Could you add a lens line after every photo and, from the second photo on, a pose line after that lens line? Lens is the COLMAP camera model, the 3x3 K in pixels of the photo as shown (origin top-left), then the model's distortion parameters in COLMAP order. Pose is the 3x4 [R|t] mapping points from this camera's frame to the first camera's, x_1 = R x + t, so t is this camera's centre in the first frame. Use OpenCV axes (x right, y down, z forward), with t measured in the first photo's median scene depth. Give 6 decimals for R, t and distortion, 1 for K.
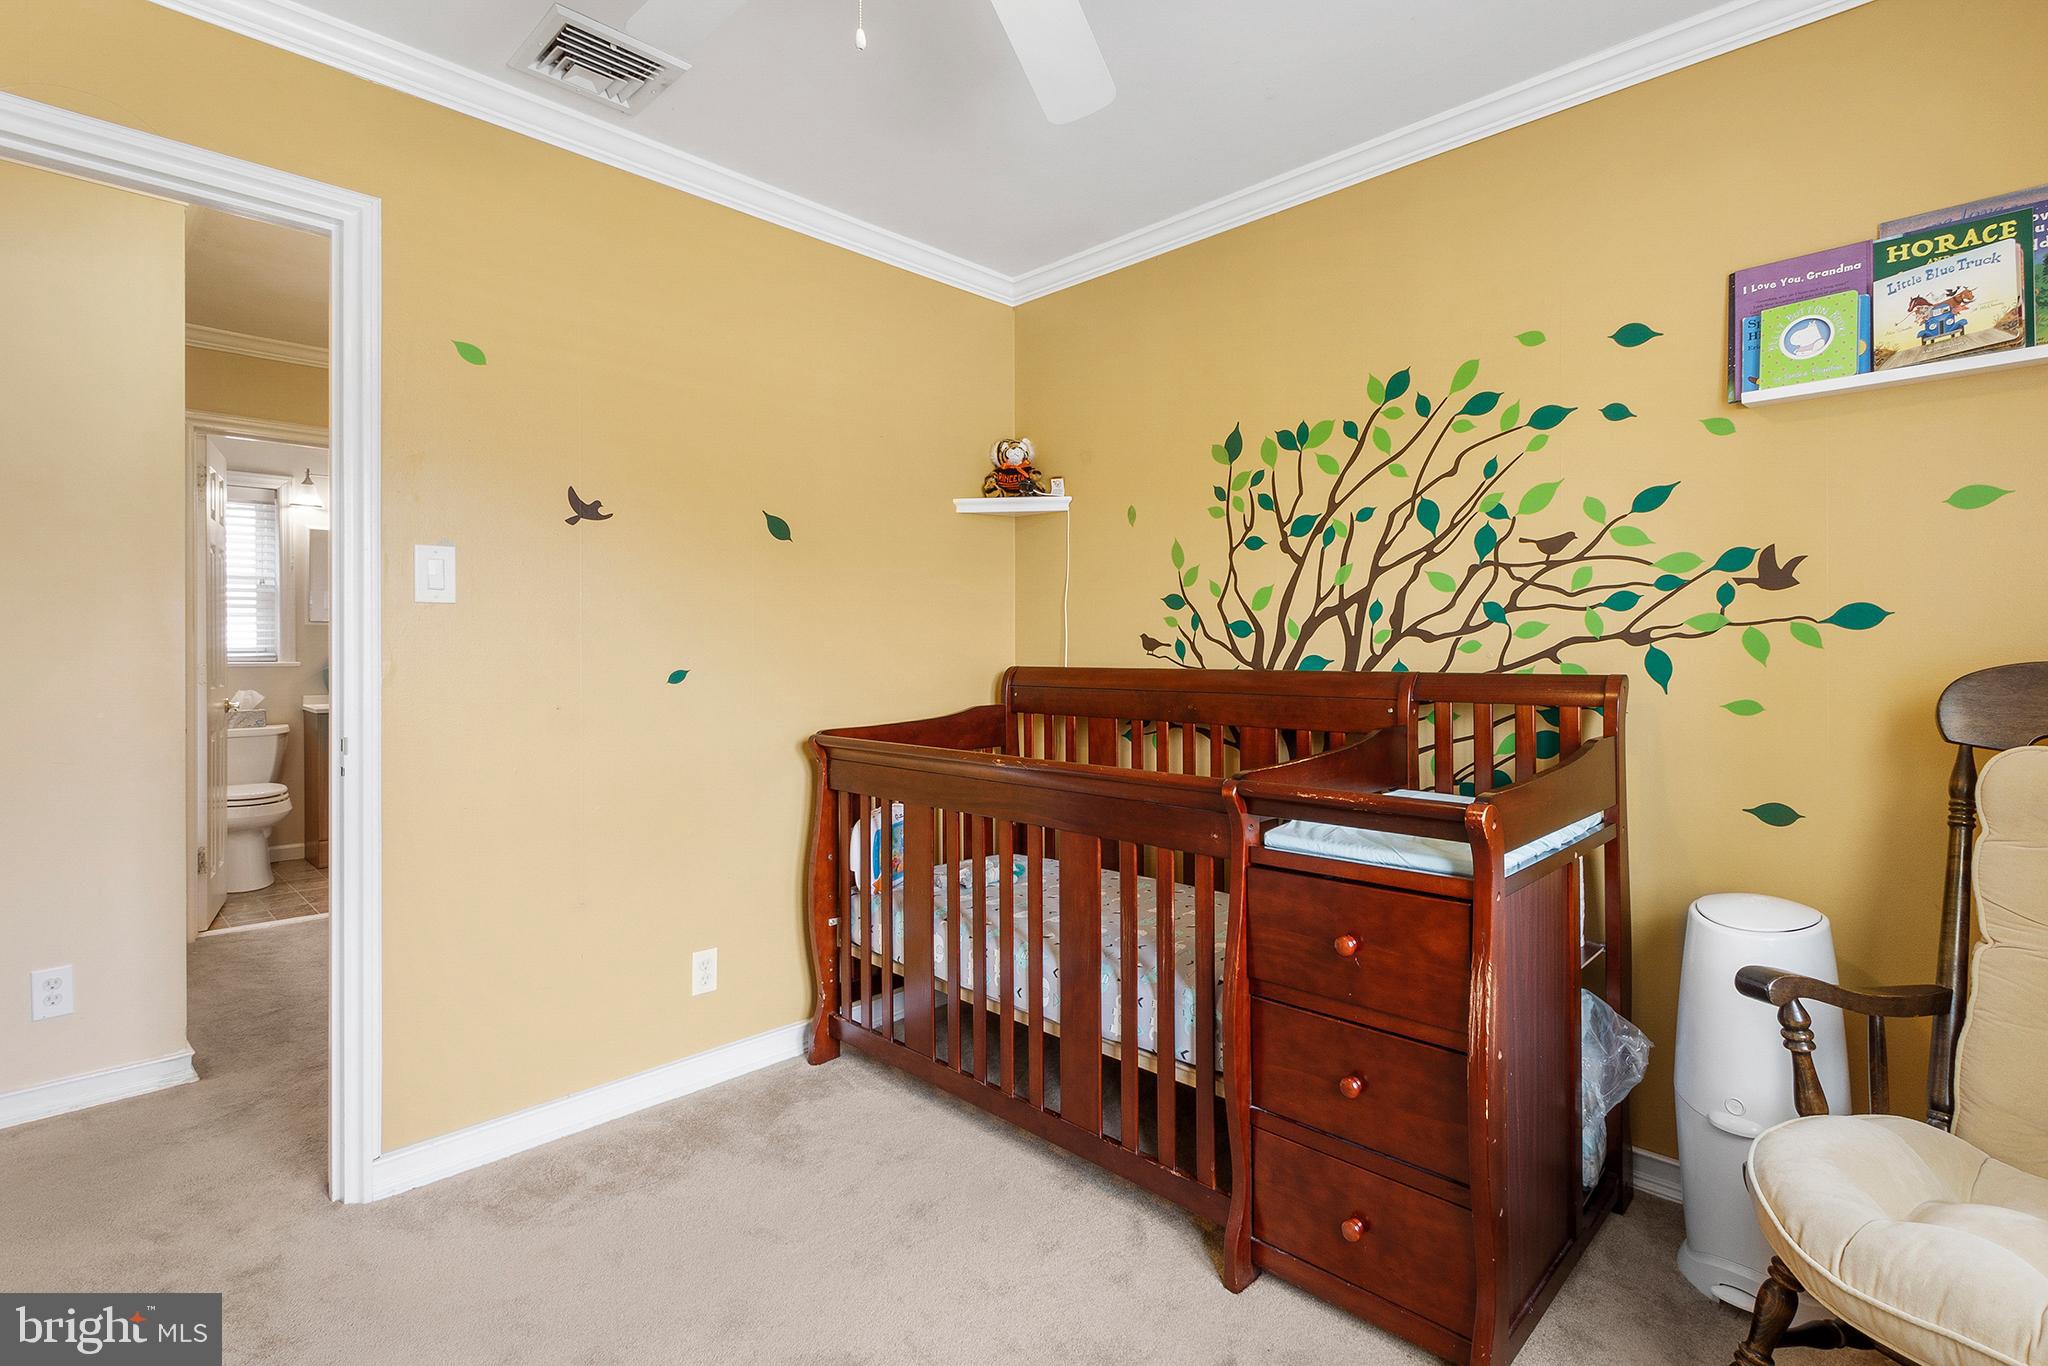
lens RADIAL K [[950.5, 0, 1005.0], [0, 950.5, 644.1], [0, 0, 1]] dist [-0.011054, 0.000376]
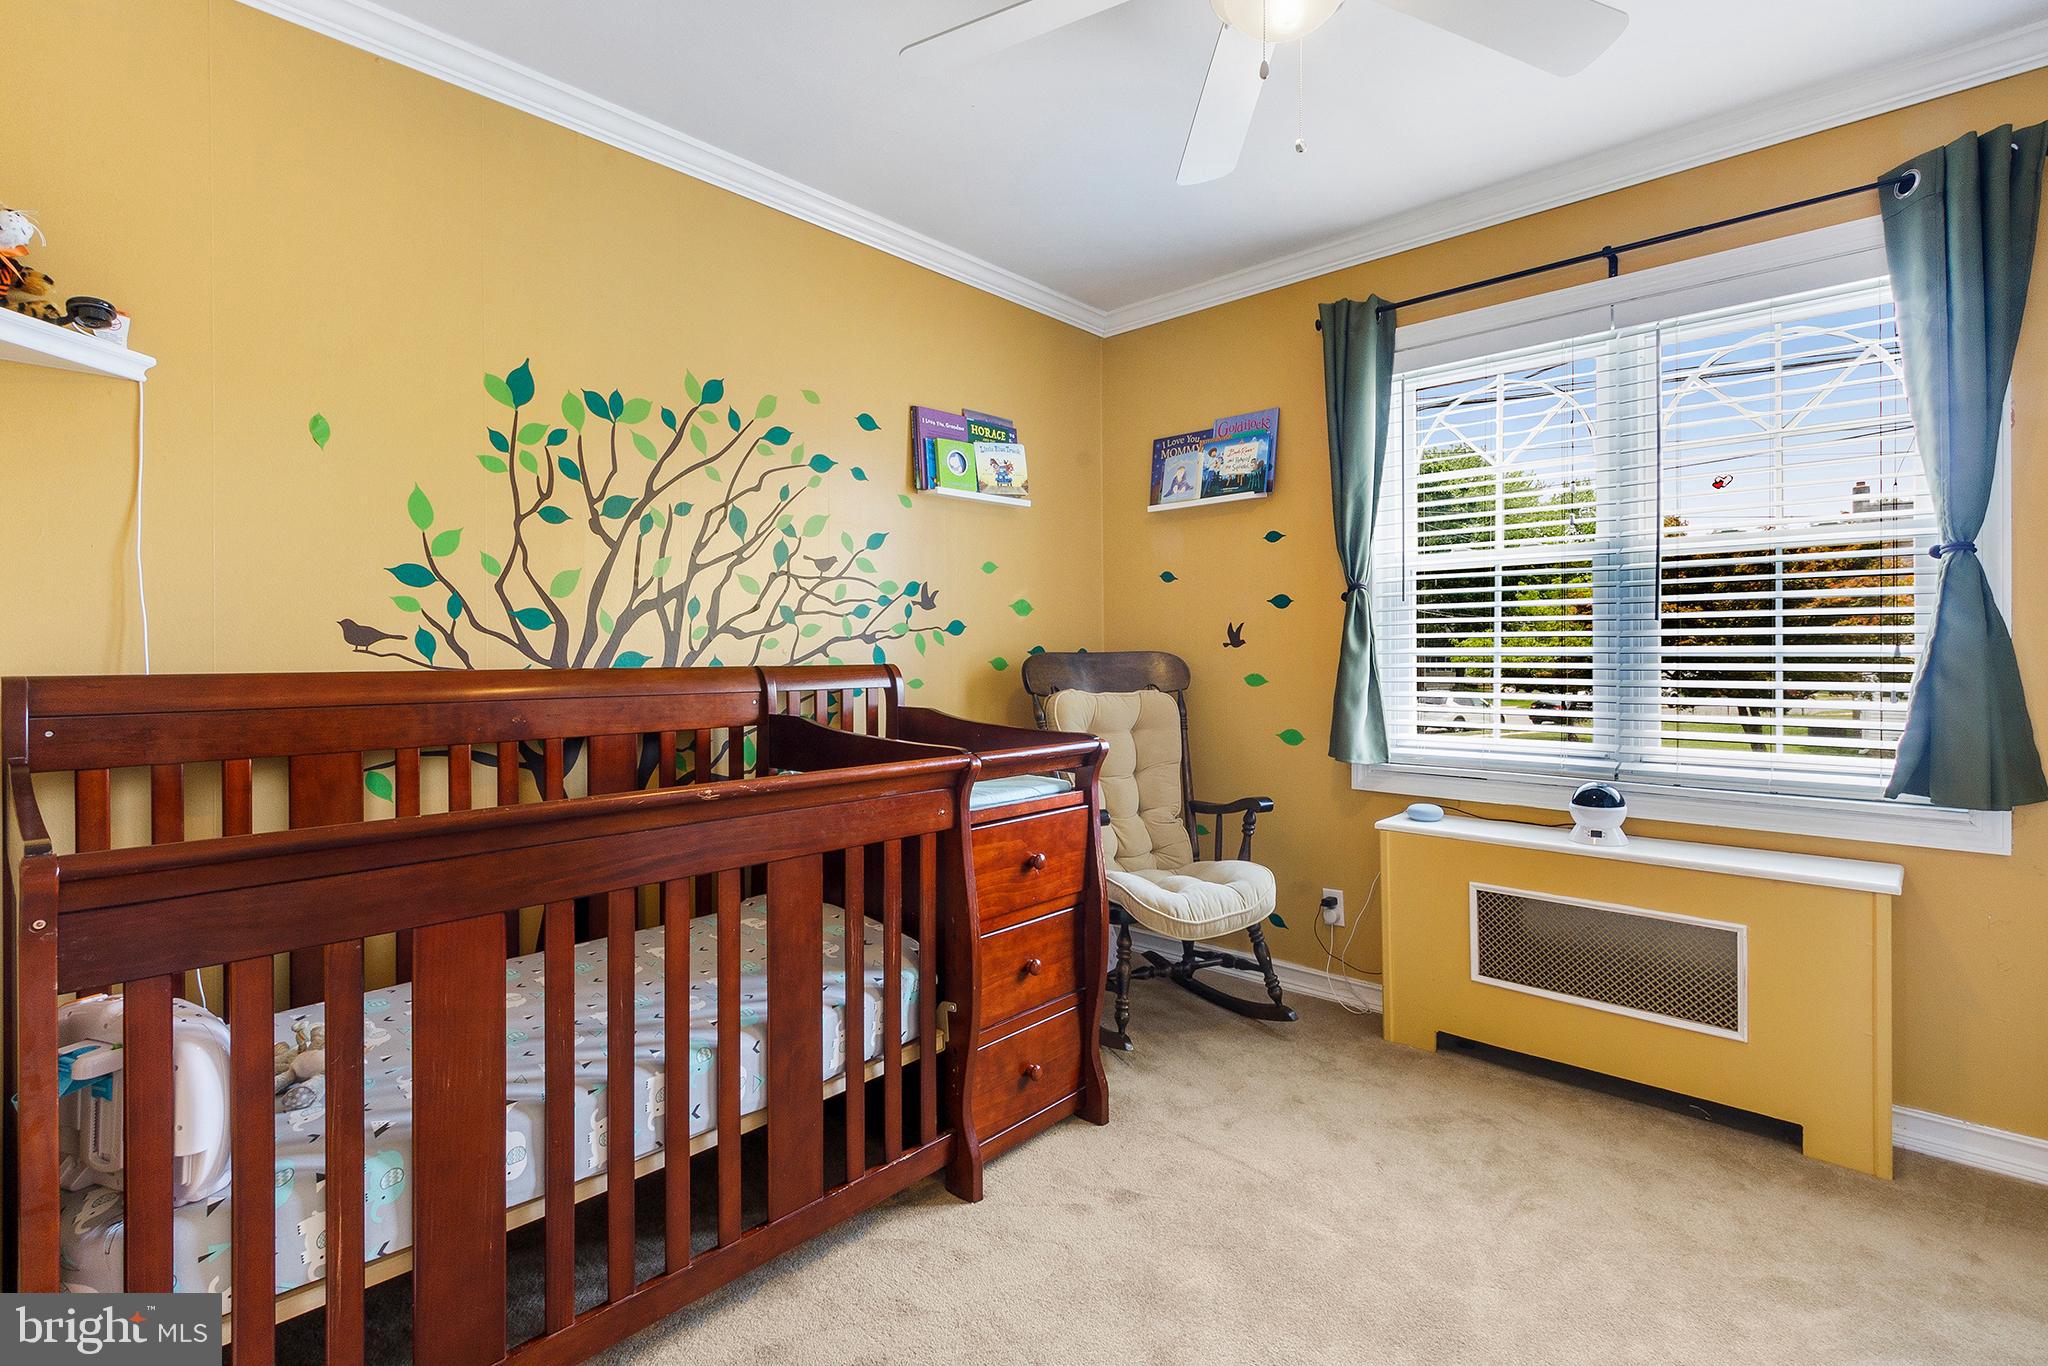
lens RADIAL K [[950.5, 0, 1046.2], [0, 950.5, 650.7], [0, 0, 1]] dist [-0.011054, 0.000376]
pose [[-0.053597, 0.007567, 0.998534, -0.634433], [0.000918, 0.999971, -0.007529, 0.019313], [-0.998562, 0.000513, -0.053602, 0.680751]]
